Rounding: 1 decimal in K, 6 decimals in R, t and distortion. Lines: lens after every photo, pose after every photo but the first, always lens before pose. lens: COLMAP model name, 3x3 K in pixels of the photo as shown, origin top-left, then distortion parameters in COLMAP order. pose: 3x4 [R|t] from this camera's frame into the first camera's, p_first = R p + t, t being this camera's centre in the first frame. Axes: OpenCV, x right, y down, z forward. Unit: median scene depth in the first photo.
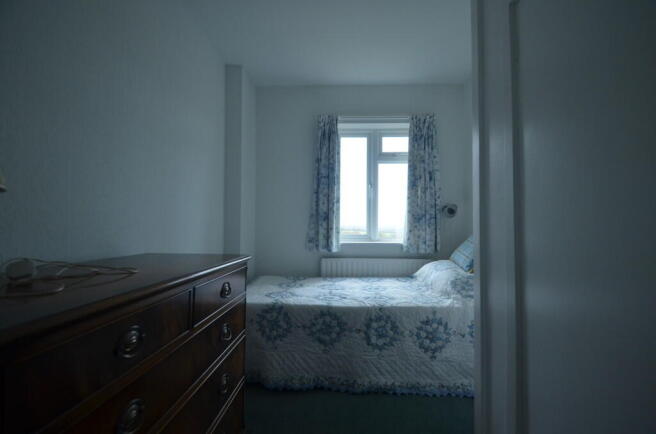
lens RADIAL K [[286.4, 0, 328.9], [0, 286.4, 217.1], [0, 0, 1]] dist [0.002189, -0.000186]
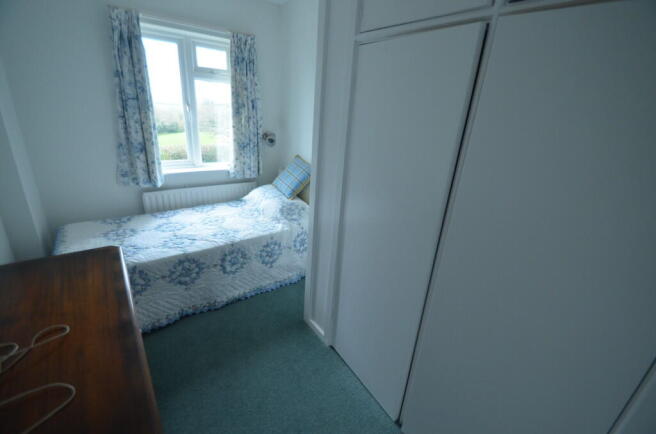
lens RADIAL K [[286.4, 0, 330.1], [0, 286.4, 217.5], [0, 0, 1]] dist [0.002189, -0.000186]
pose [[0.763643, -0.183168, 0.619111, -0.155115], [-0.085827, 0.921603, 0.378525, -0.187209], [-0.639908, -0.342195, 0.688055, -0.040056]]
